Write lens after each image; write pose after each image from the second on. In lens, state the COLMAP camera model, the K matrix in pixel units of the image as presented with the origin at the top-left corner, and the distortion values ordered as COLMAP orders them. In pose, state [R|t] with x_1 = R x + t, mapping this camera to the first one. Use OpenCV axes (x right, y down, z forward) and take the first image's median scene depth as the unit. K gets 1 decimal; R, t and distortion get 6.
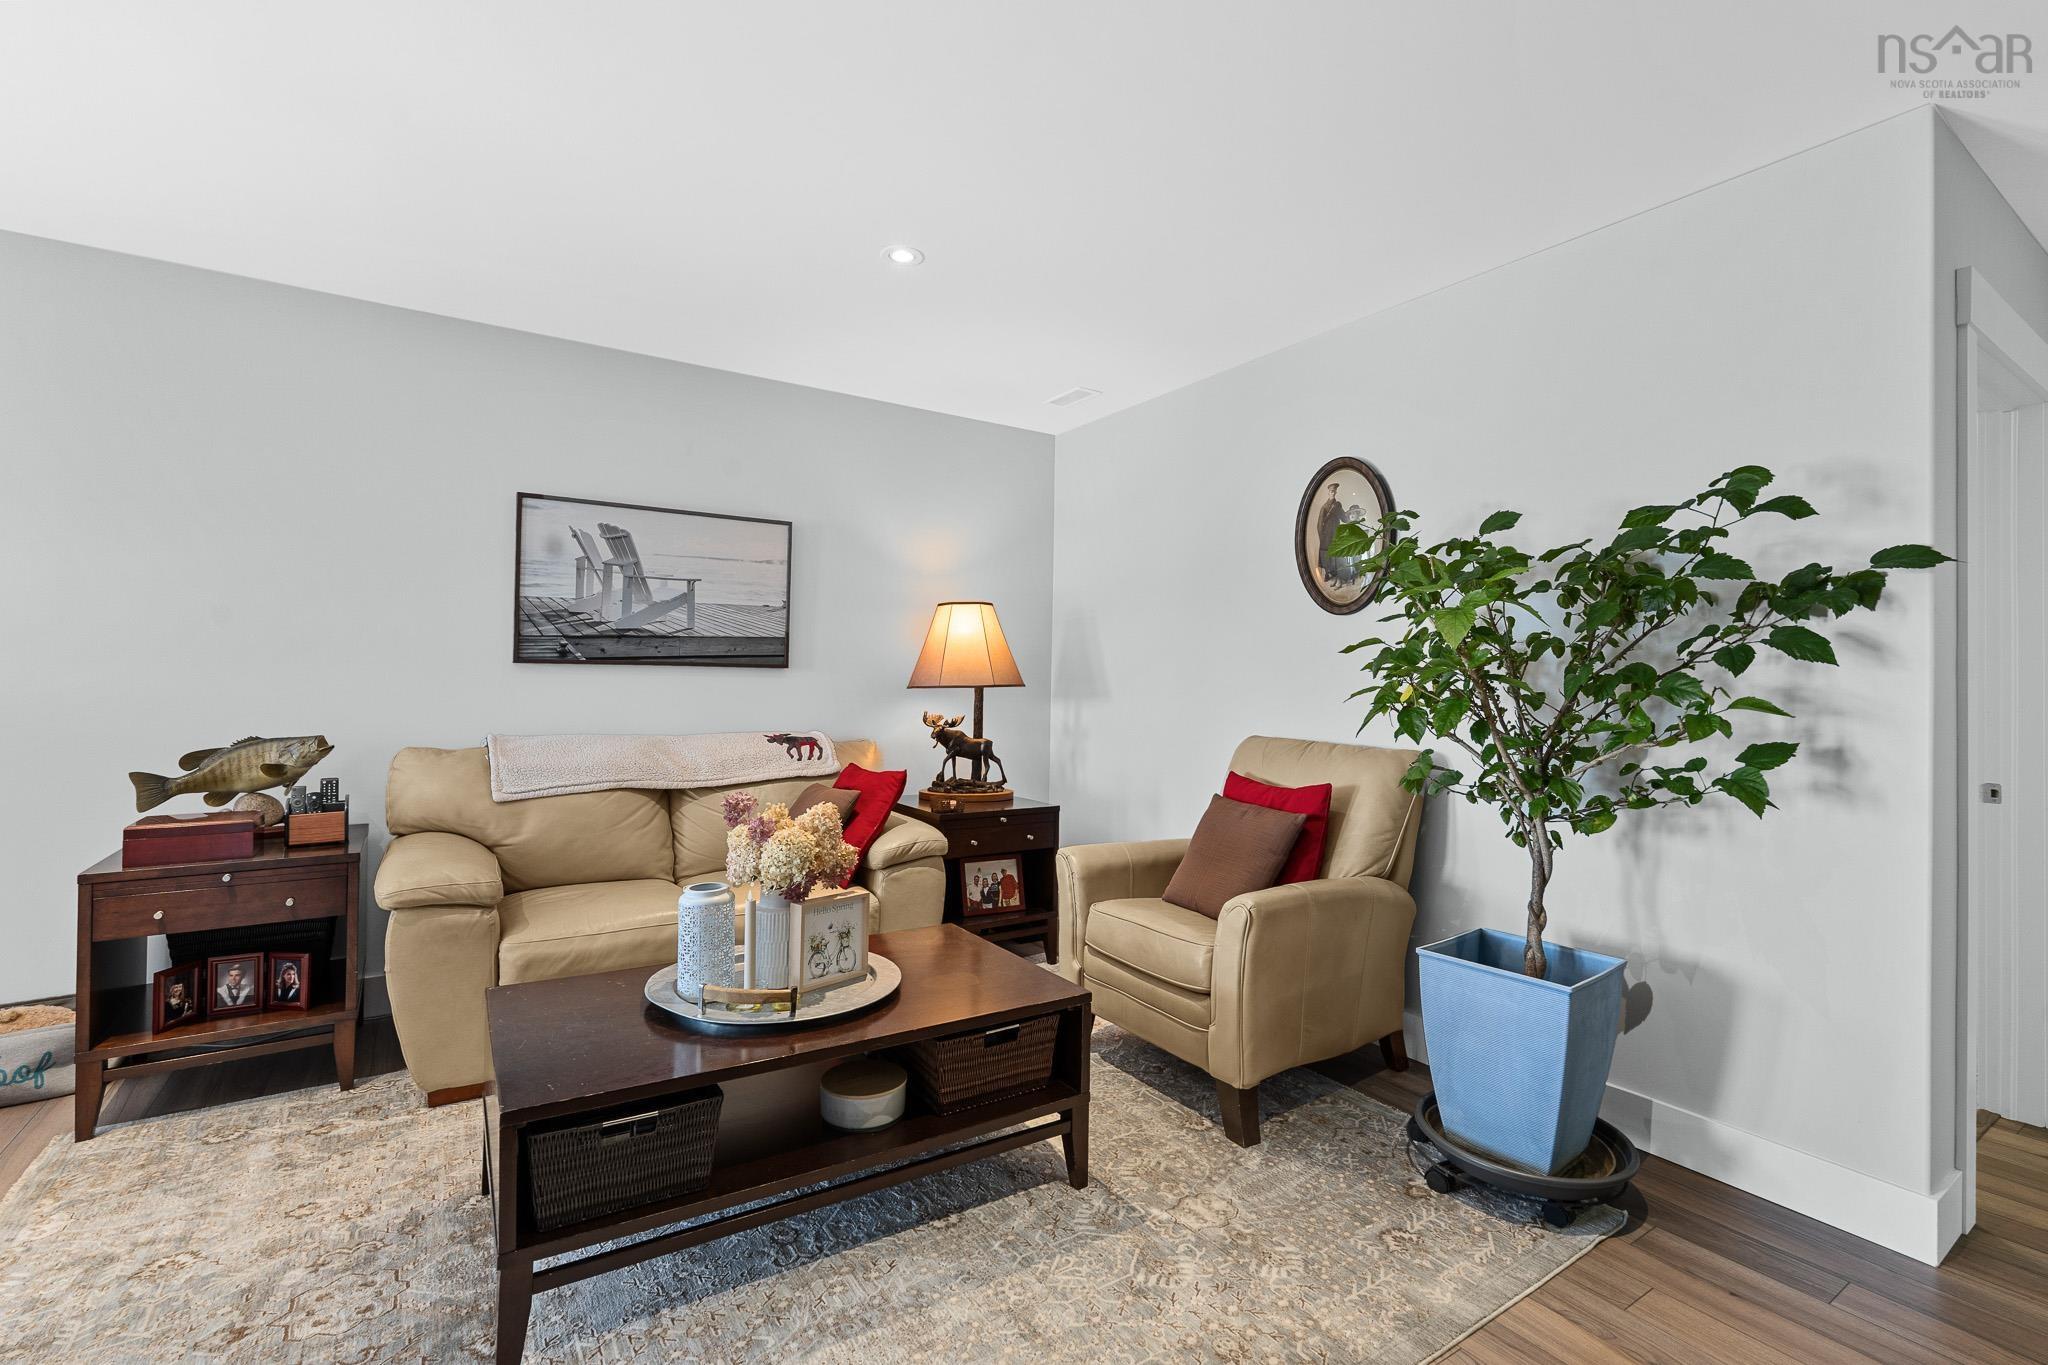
lens RADIAL K [[907.9, 0, 1024.0], [0, 907.9, 682.5], [0, 0, 1]] dist [-0.000747, 0.000147]
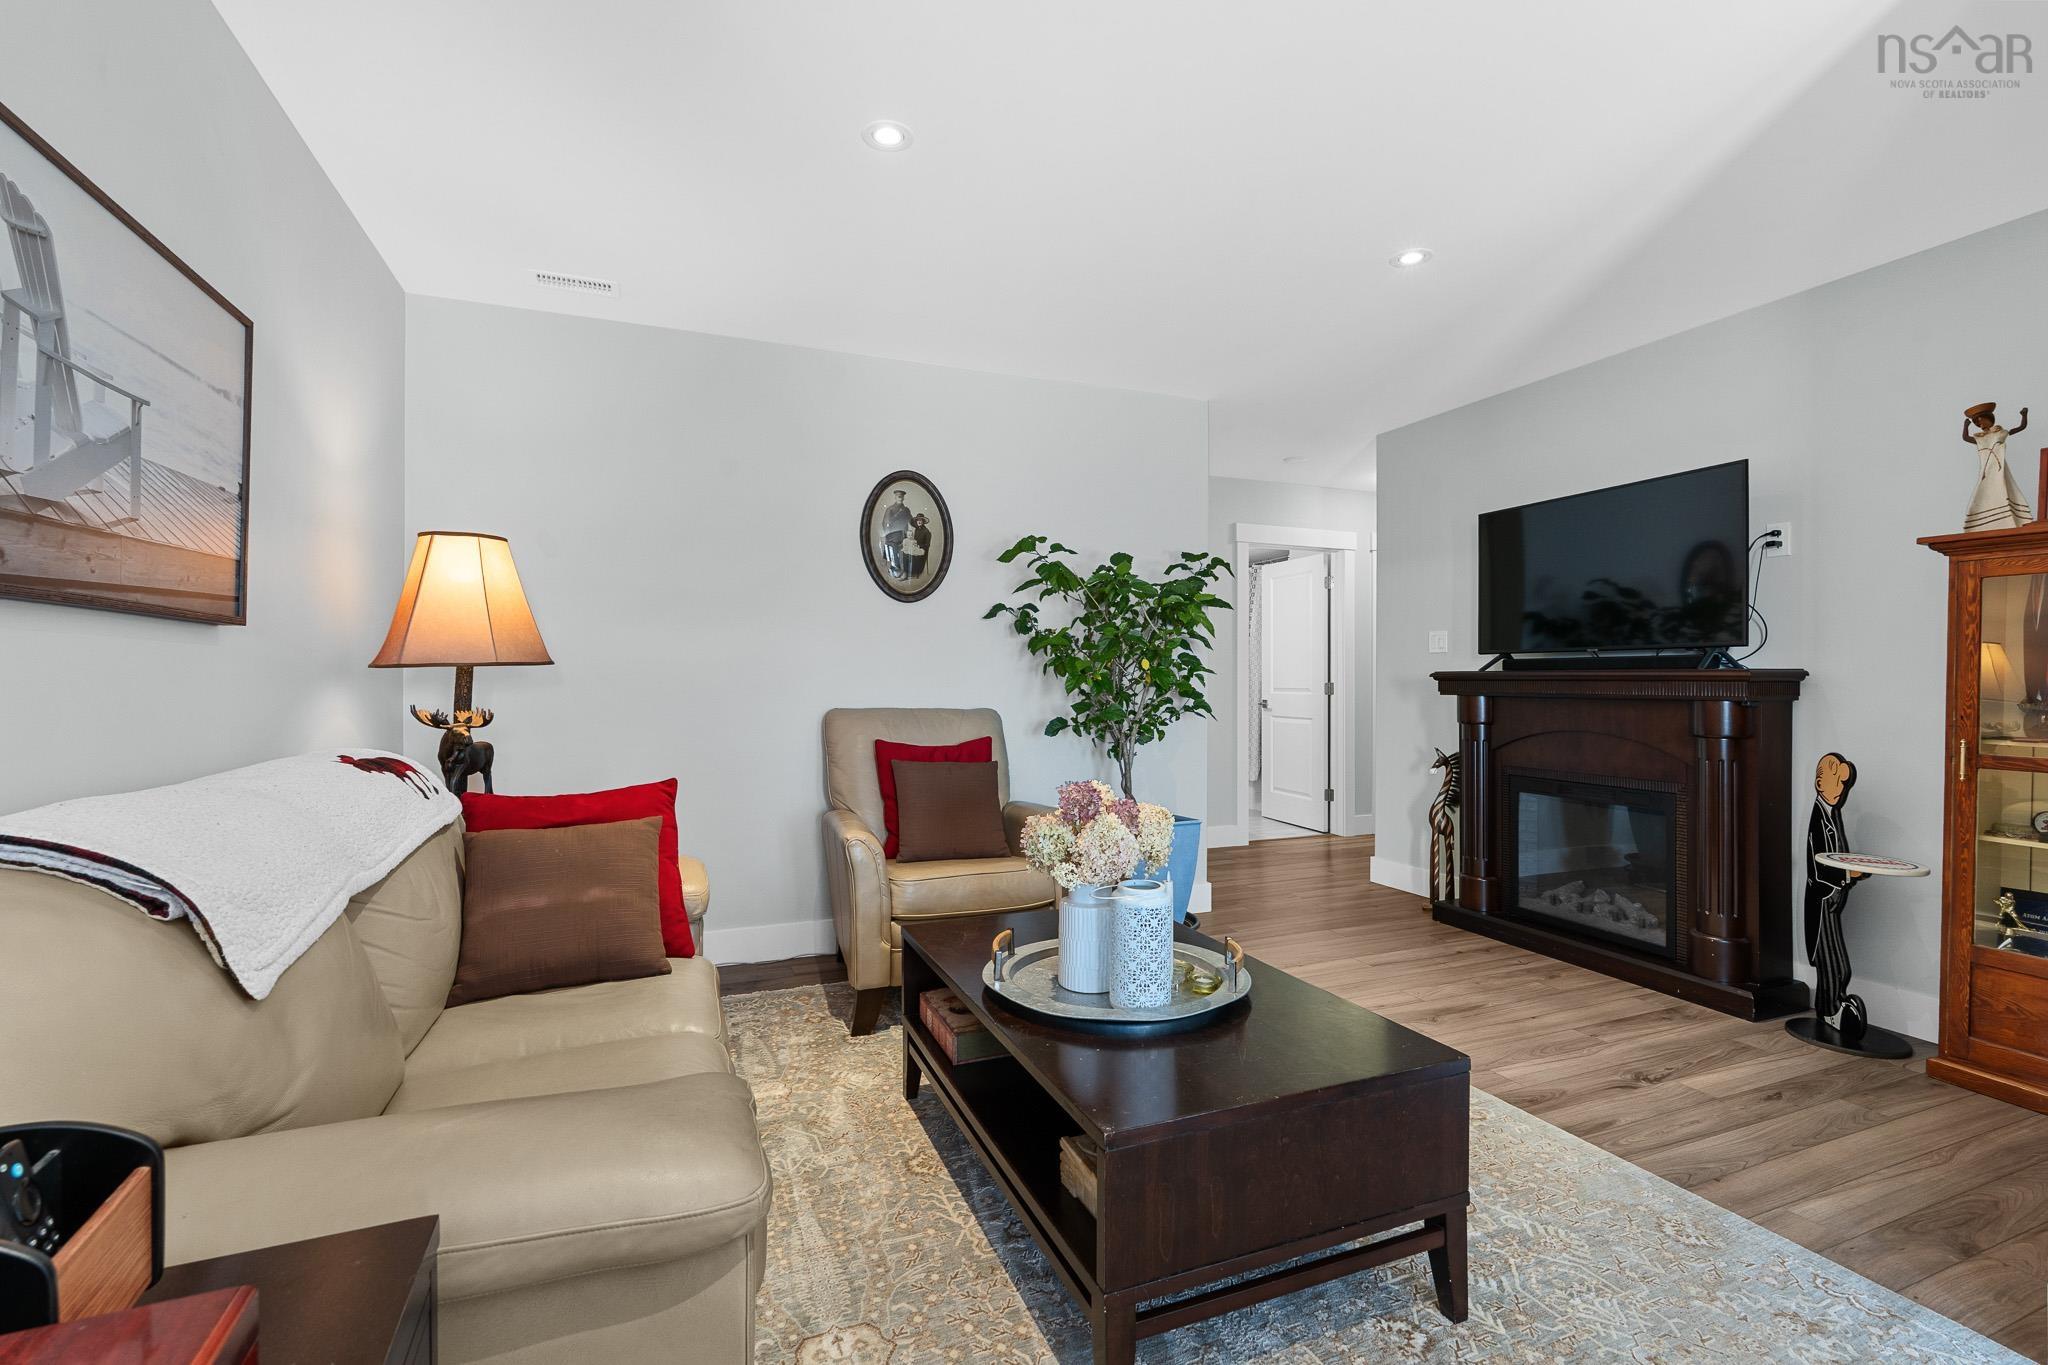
lens RADIAL K [[907.9, 0, 1024.0], [0, 907.9, 682.5], [0, 0, 1]] dist [-0.000747, 0.000147]
pose [[0.199761, -0.018453, 0.979671, -0.691216], [0.006786, 0.999825, 0.017449, 0.009112], [-0.979821, 0.003163, 0.199852, 0.535722]]
